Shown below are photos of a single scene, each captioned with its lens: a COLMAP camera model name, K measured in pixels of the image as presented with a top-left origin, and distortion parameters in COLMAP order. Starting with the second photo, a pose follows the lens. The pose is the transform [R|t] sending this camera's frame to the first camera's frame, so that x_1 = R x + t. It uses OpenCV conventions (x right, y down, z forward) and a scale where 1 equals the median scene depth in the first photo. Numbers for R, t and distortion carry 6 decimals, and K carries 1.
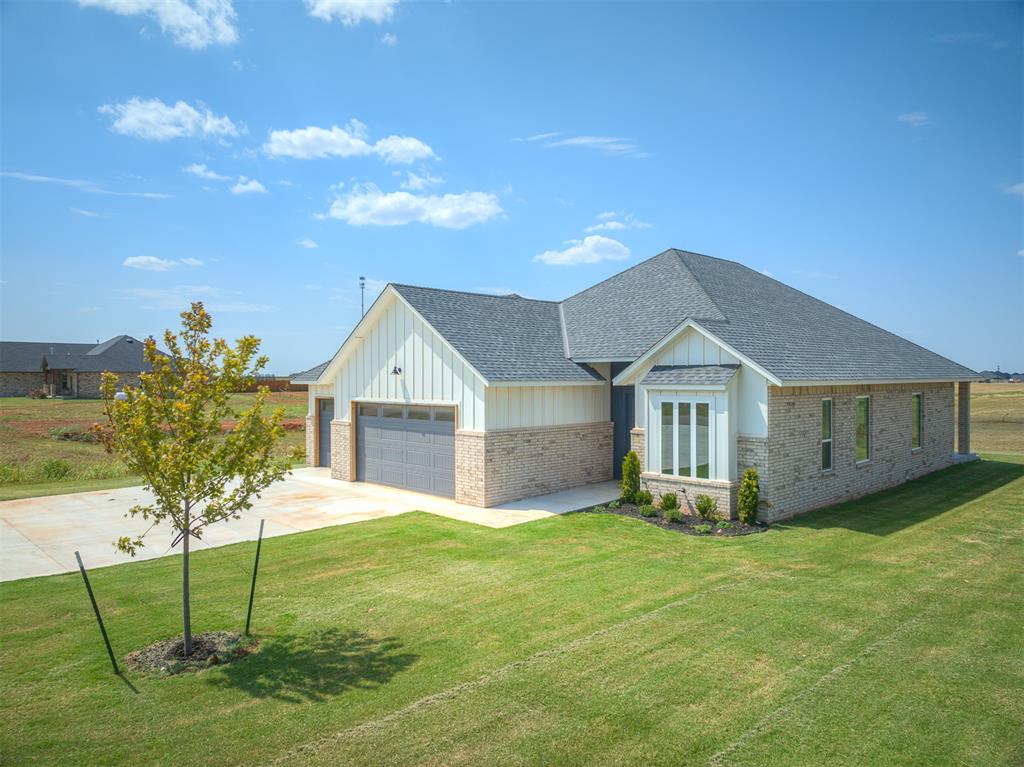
lens RADIAL K [[688.6, 0, 512.0], [0, 688.6, 383.5], [0, 0, 1]] dist [0.056811, -0.081089]
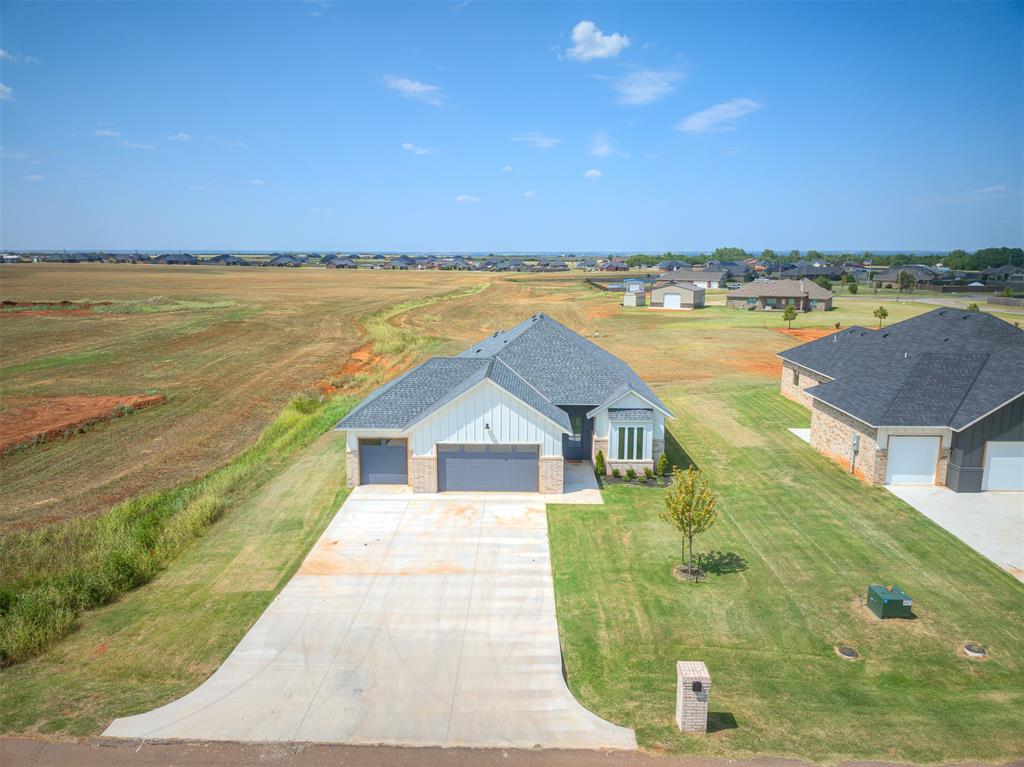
lens RADIAL K [[688.6, 0, 512.0], [0, 688.6, 383.5], [0, 0, 1]] dist [0.056811, -0.081089]
pose [[0.707740, -0.126303, 0.695091, -1.416987], [0.001262, 0.984114, 0.177535, -0.463136], [-0.706472, -0.124771, 0.696656, -0.230435]]
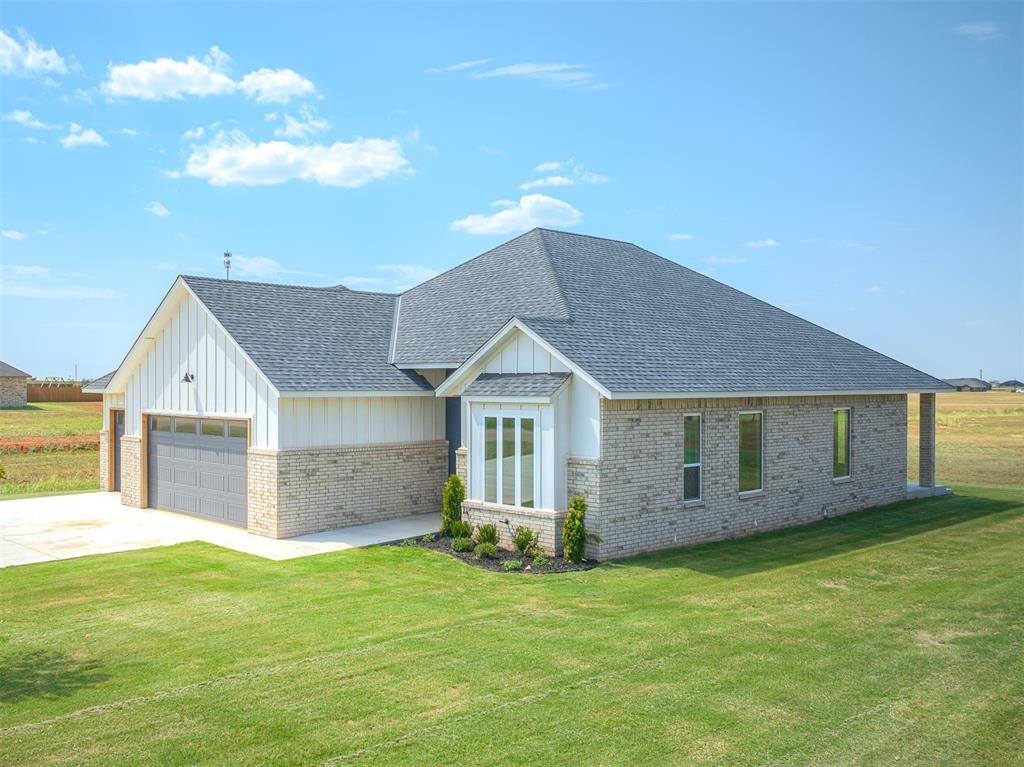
lens RADIAL K [[906.3, 0, 349.6], [0, 906.3, 402.8], [0, 0, 1]] dist [0.097032, -0.198662]
pose [[0.996647, 0.005510, -0.081636, 0.135007], [-0.004491, 0.999910, 0.012662, -0.003314], [0.081699, -0.012253, 0.996582, -0.111008]]
